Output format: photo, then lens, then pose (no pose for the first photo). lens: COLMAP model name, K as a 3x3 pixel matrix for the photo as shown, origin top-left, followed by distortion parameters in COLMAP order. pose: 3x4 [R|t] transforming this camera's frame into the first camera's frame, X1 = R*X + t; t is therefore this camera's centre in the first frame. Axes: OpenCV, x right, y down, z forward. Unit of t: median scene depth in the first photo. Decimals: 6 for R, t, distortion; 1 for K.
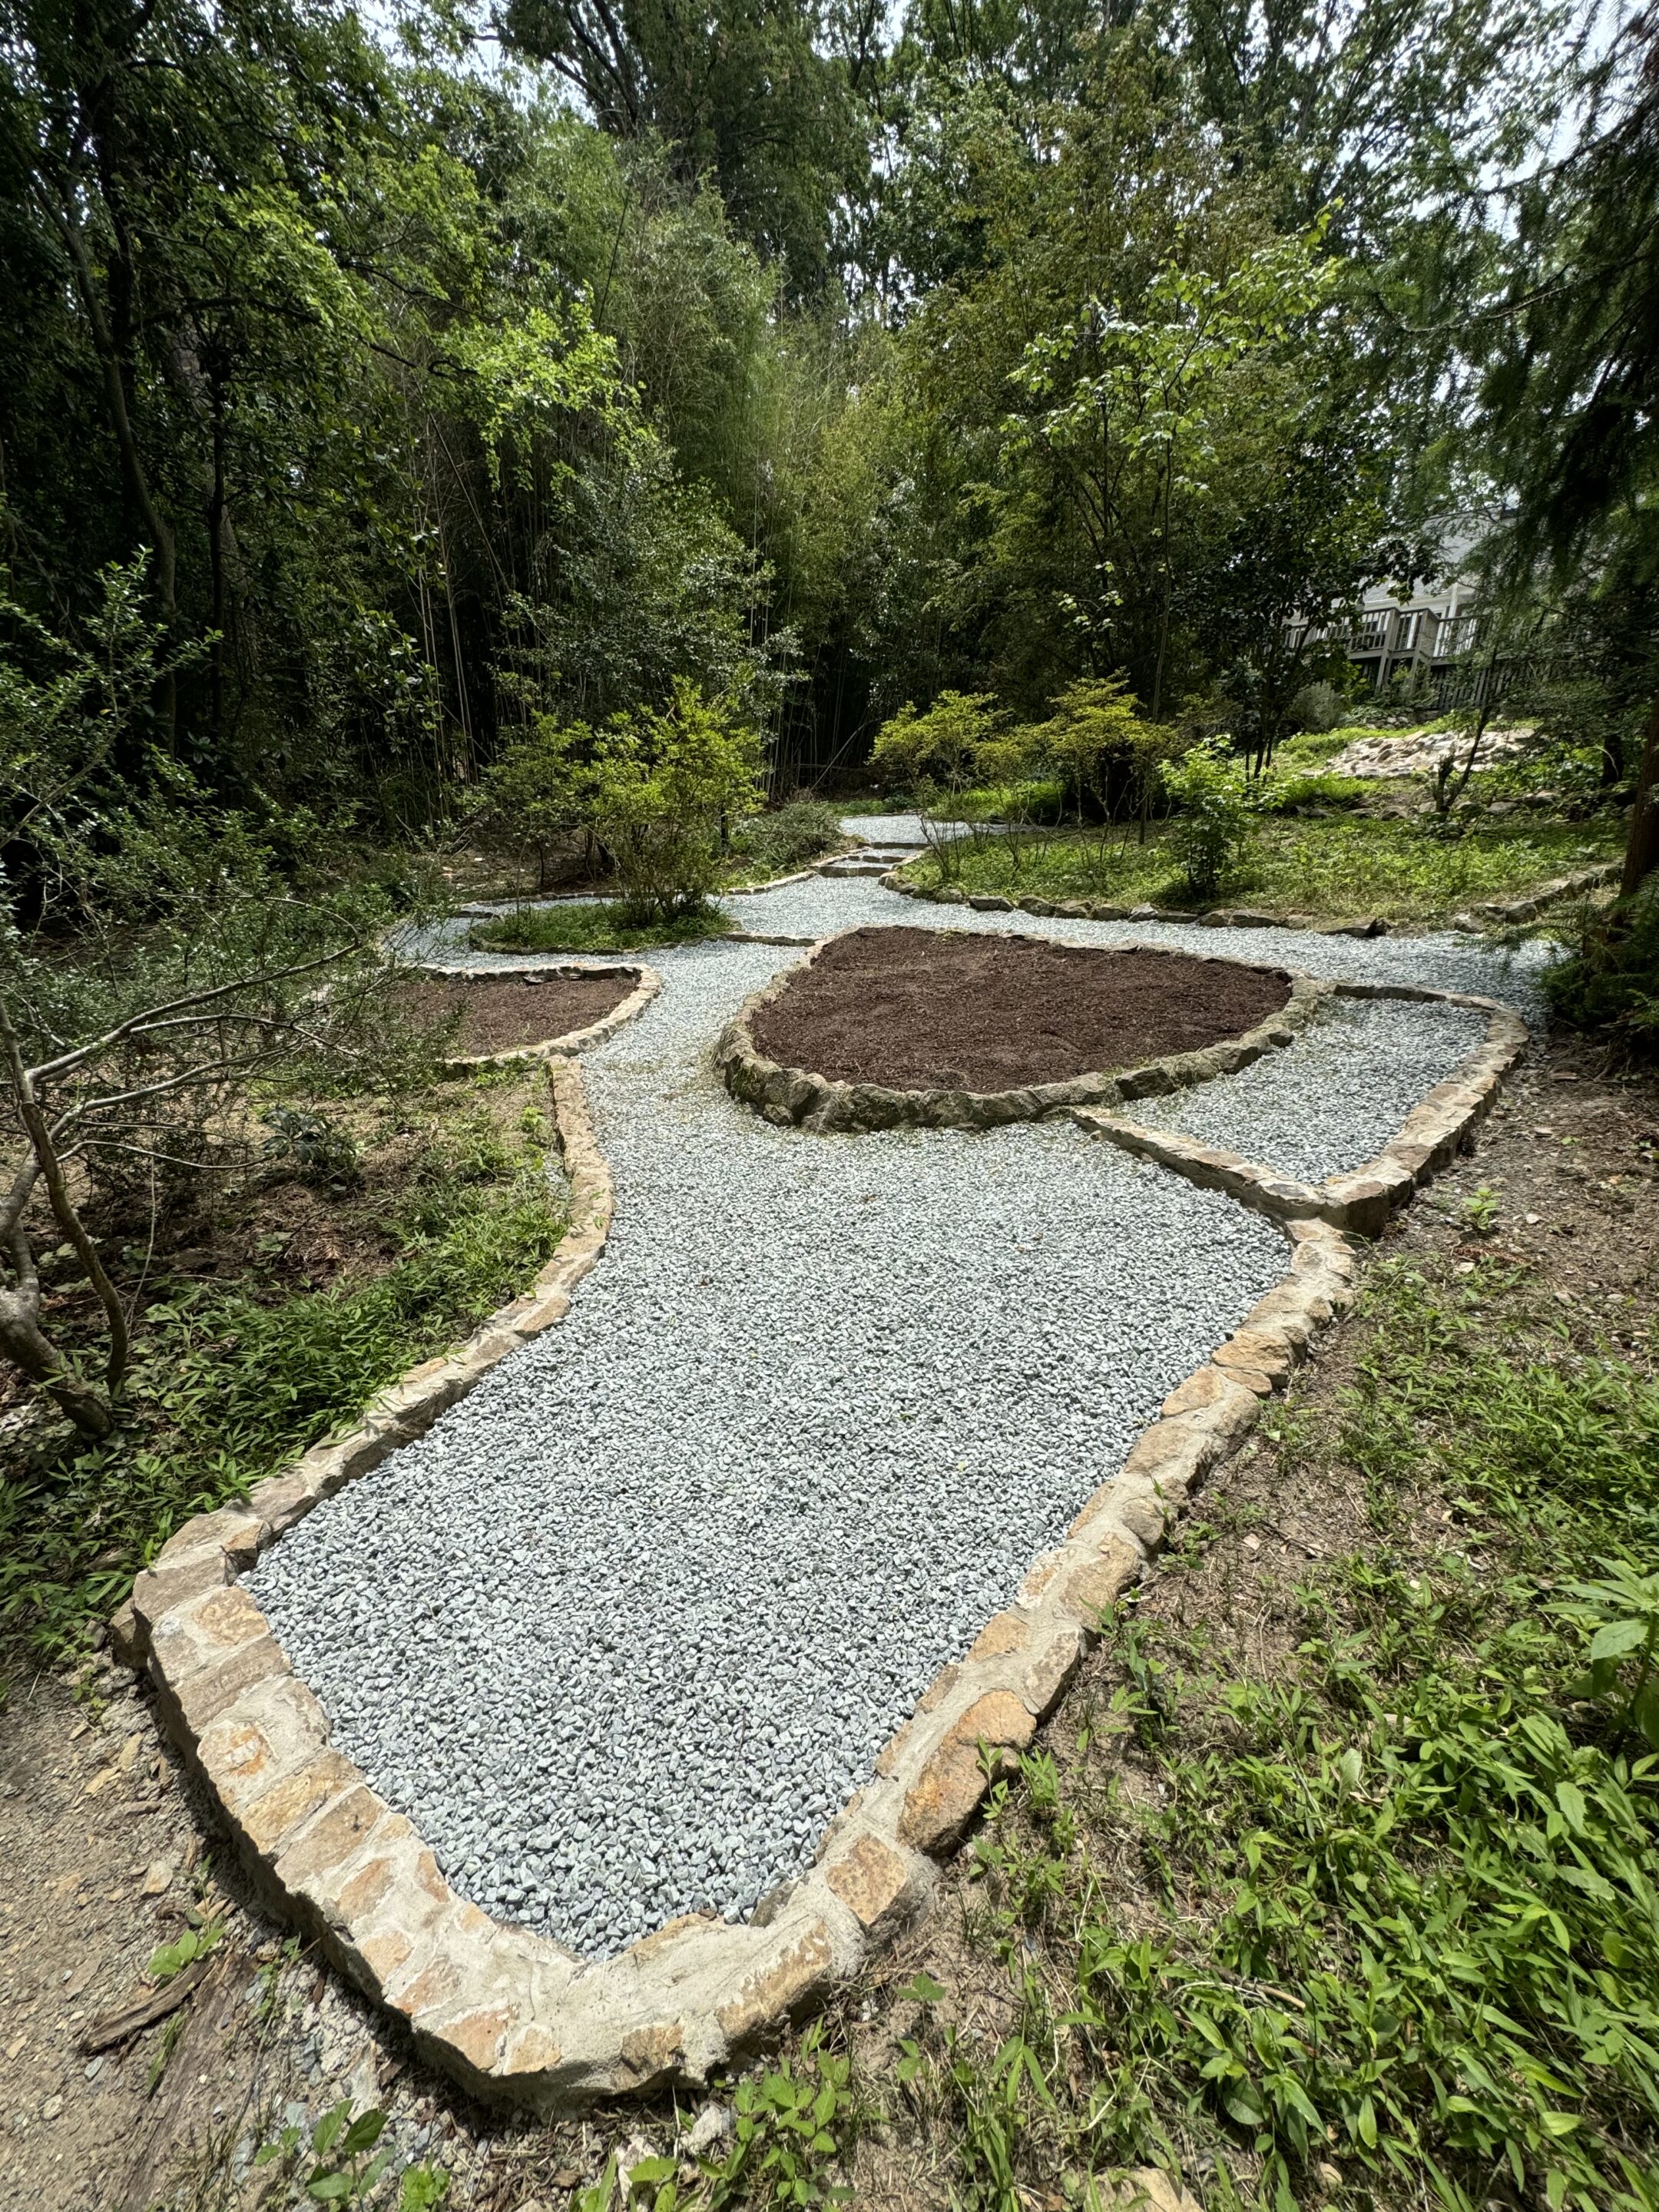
lens RADIAL K [[897.0, 0, 818.6], [0, 897.0, 1123.0], [0, 0, 1]] dist [-0.002854, 0.001017]
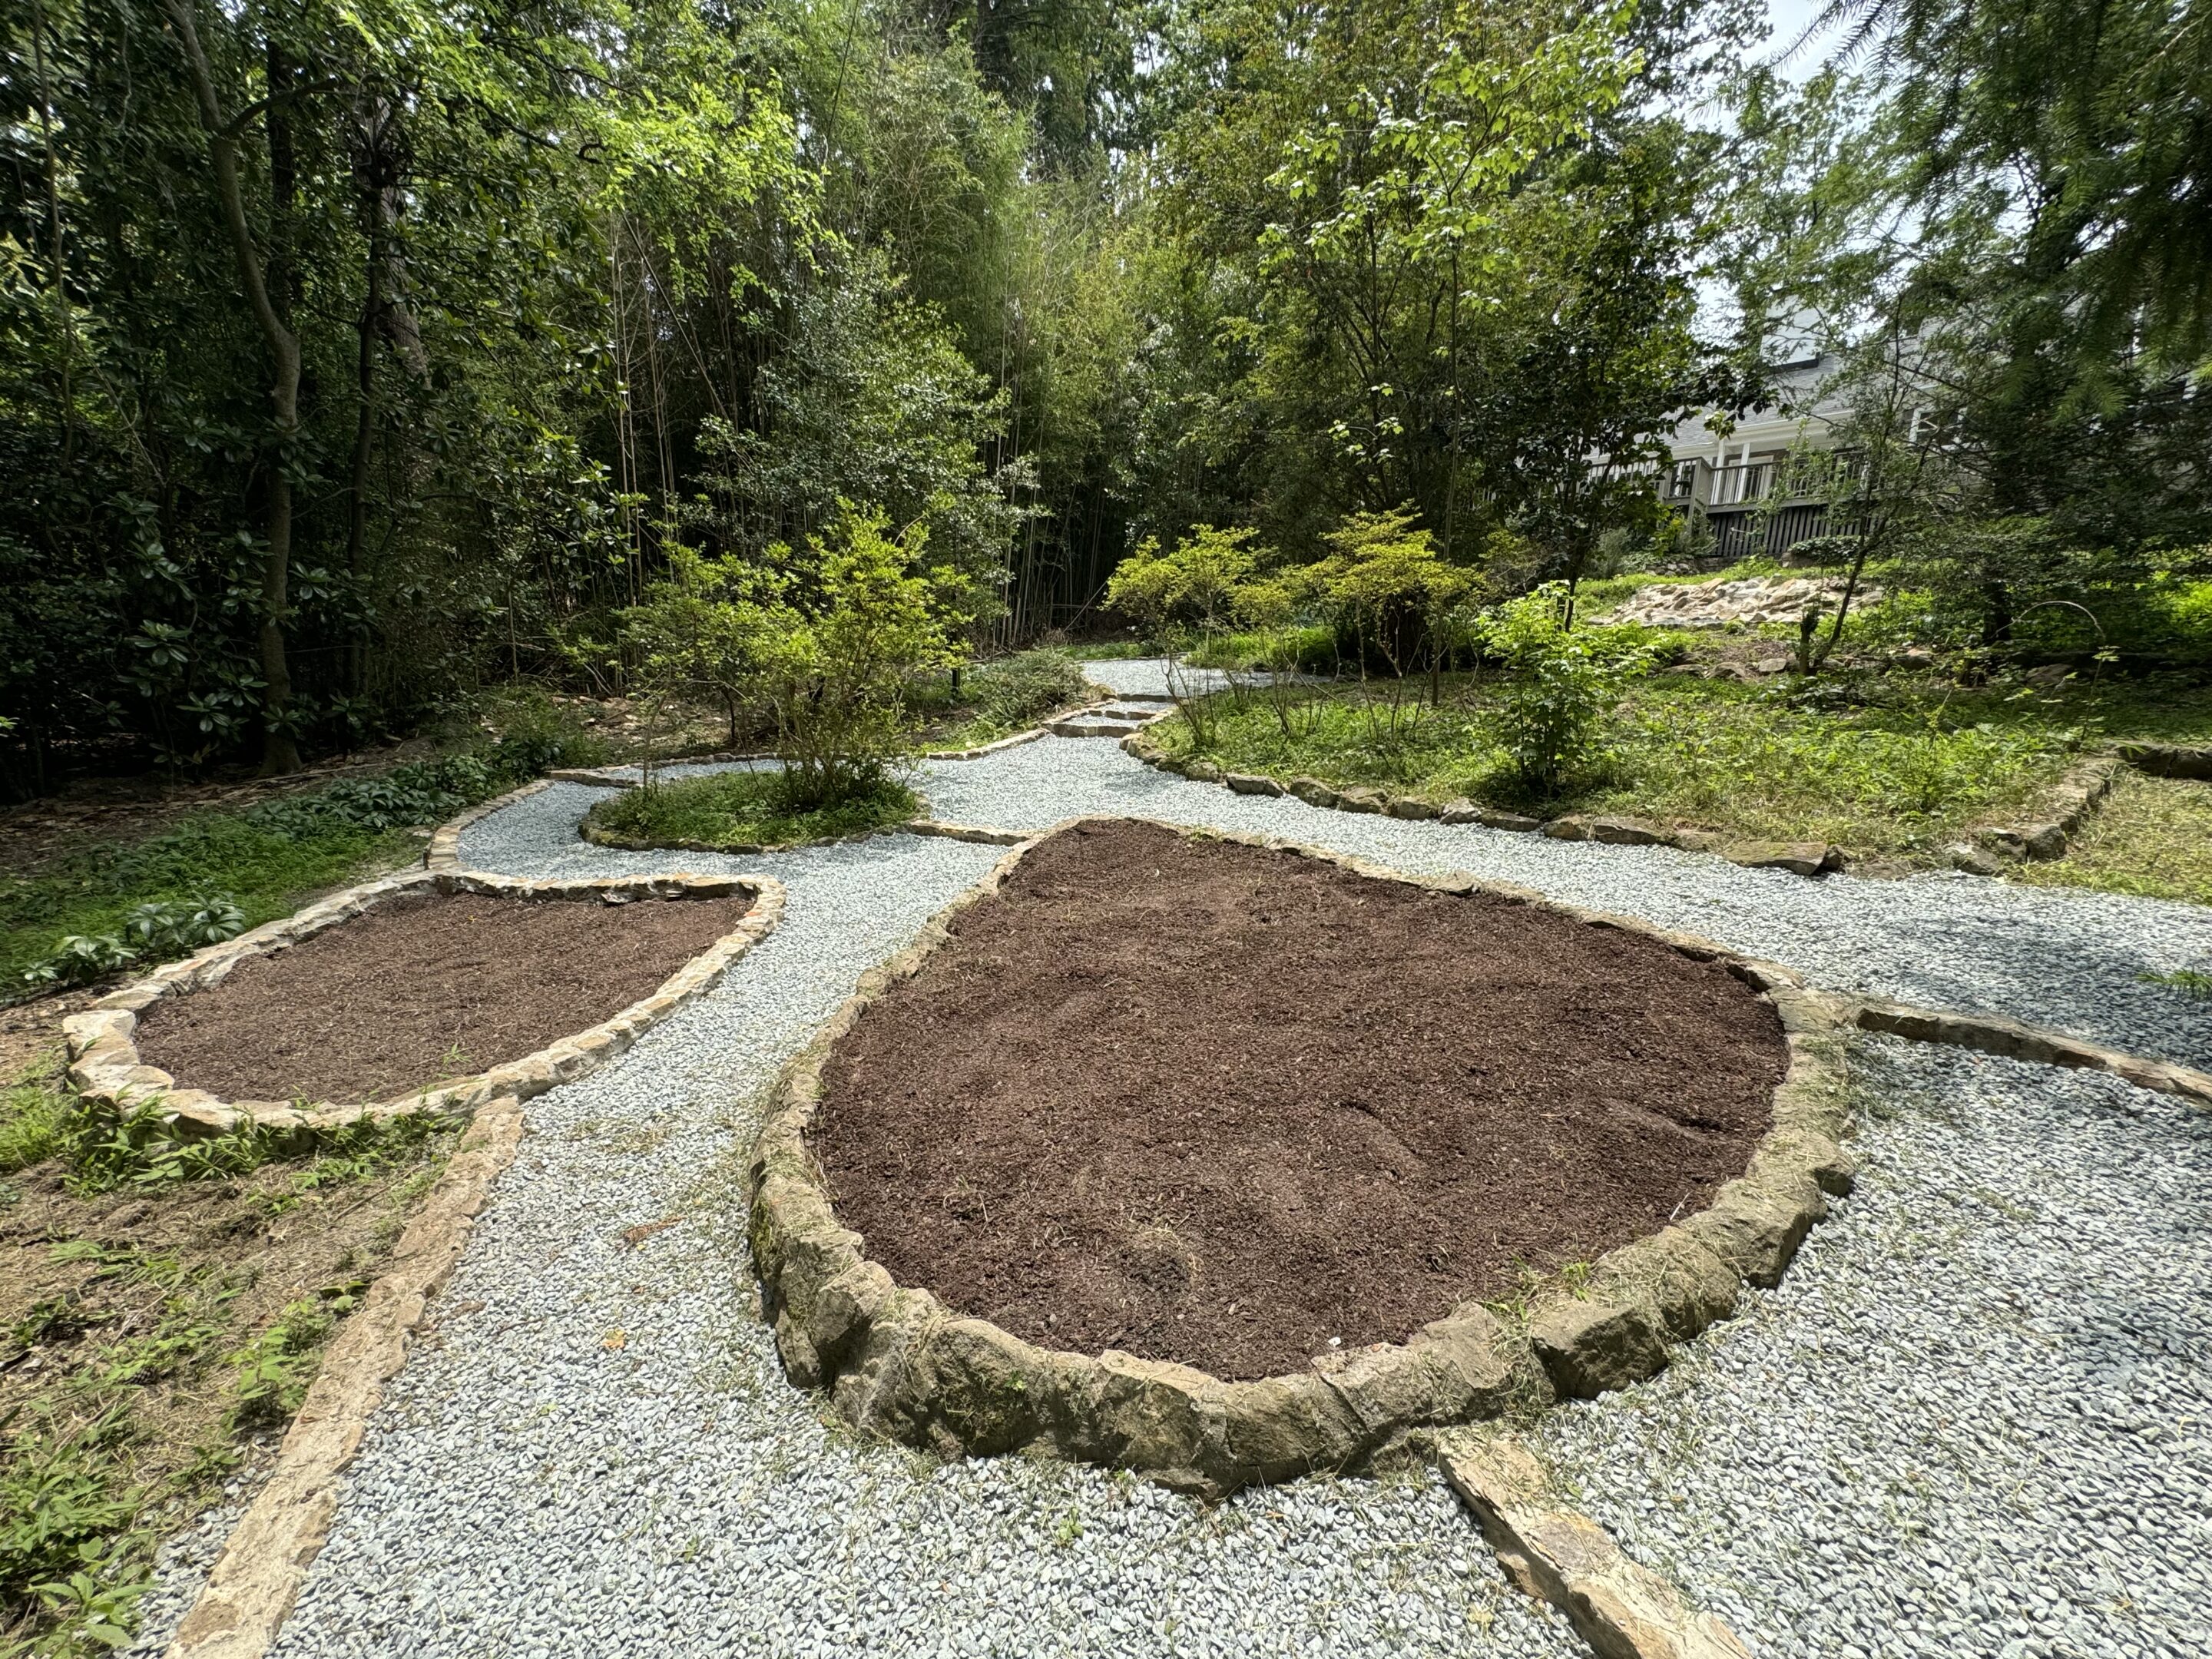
lens RADIAL K [[897.0, 0, 1104.0], [0, 897.0, 838.8], [0, 0, 1]] dist [-0.002854, 0.001017]
pose [[0.999859, 0.006870, 0.015319, 0.074206], [-0.004946, 0.992482, -0.122292, -0.150467], [-0.016044, 0.122199, 0.992376, 0.347453]]
